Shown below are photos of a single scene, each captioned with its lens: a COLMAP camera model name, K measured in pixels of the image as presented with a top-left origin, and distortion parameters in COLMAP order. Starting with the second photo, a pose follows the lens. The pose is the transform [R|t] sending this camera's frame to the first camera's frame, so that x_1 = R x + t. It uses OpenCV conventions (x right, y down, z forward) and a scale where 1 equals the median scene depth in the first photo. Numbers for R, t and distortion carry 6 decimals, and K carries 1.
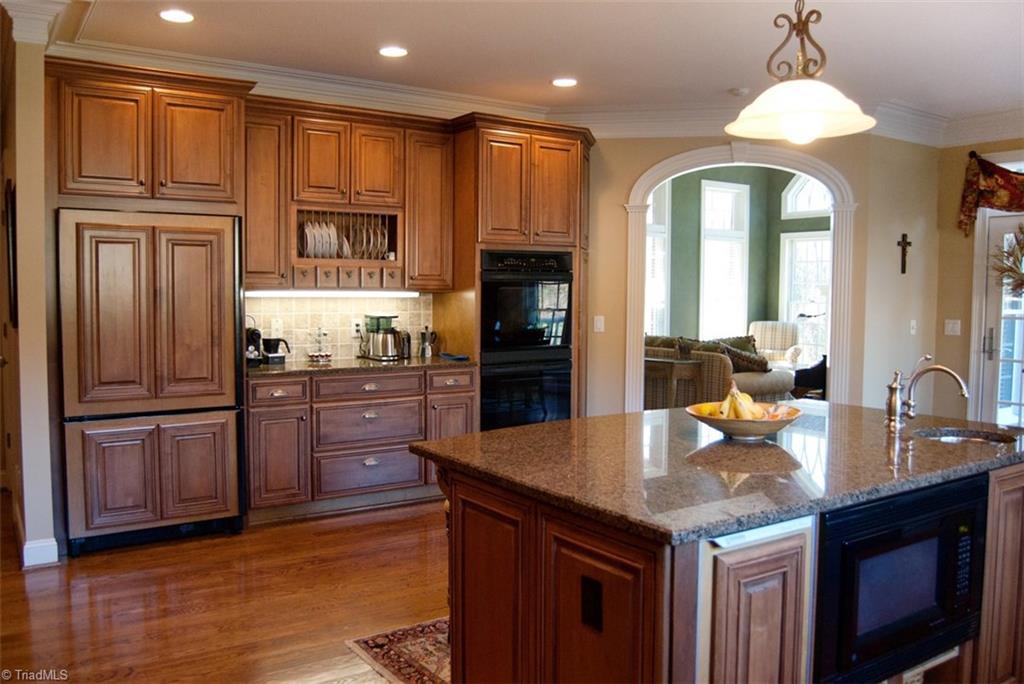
lens RADIAL K [[851.8, 0, 512.0], [0, 851.8, 342.0], [0, 0, 1]] dist [-0.071627, 0.001866]
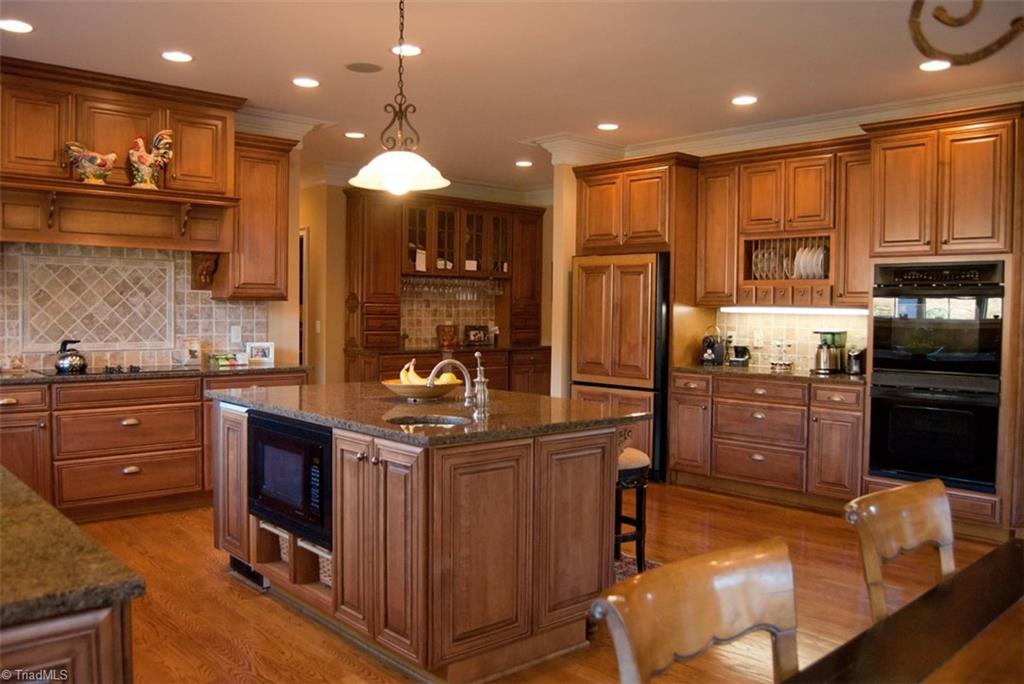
lens RADIAL K [[826.9, 0, 491.2], [0, 826.9, 341.0], [0, 0, 1]] dist [-0.074511, 0.004855]
pose [[0.131283, 0.035243, -0.990718, 0.844239], [-0.071202, 0.997122, 0.026036, -0.016577], [0.988785, 0.067123, 0.133414, 0.473827]]
